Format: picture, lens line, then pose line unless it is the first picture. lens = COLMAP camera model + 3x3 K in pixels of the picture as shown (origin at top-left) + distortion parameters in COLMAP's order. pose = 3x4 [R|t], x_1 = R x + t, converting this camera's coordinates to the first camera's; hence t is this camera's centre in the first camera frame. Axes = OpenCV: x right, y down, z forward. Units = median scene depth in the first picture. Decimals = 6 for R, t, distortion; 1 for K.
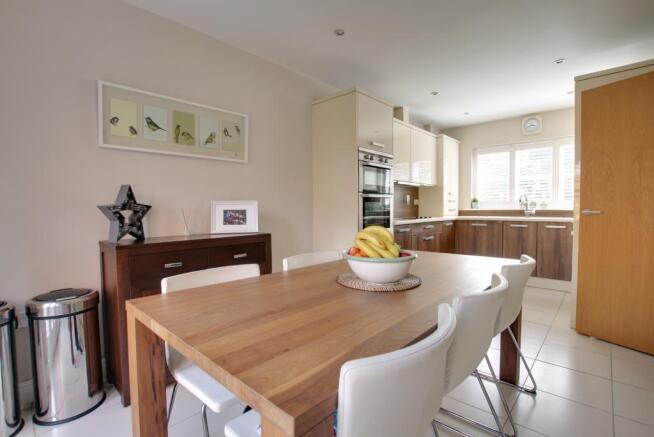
lens RADIAL K [[307.8, 0, 326.2], [0, 307.8, 220.6], [0, 0, 1]] dist [-0.024043, -0.000048]
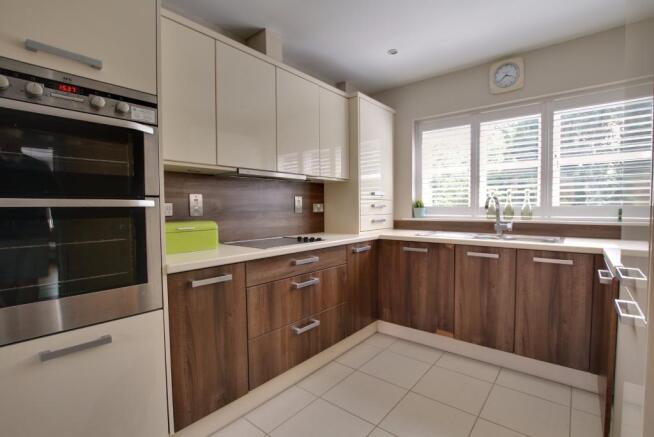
lens RADIAL K [[307.8, 0, 327.2], [0, 307.8, 221.1], [0, 0, 1]] dist [-0.024043, -0.000048]
pose [[0.998227, -0.004480, 0.059353, 0.310251], [0.004178, 0.999978, 0.005216, -0.043124], [-0.059375, -0.004959, 0.998223, 0.455143]]
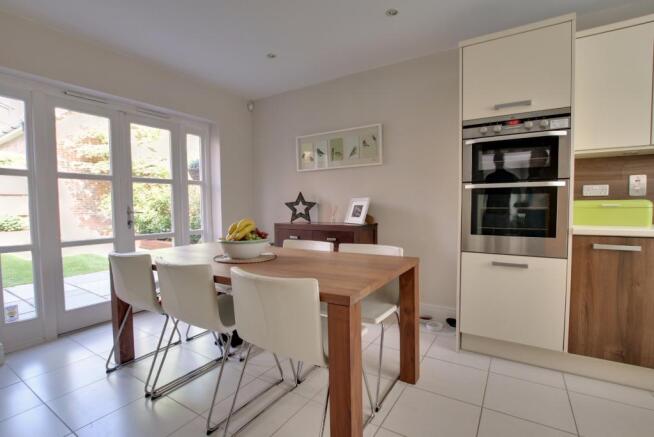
lens RADIAL K [[307.8, 0, 325.8], [0, 307.8, 218.7], [0, 0, 1]] dist [-0.024043, -0.000048]
pose [[0.178897, 0.050605, -0.982566, 0.514637], [-0.033986, 0.998398, 0.045233, -0.018659], [0.983281, 0.025302, 0.180330, 0.360508]]
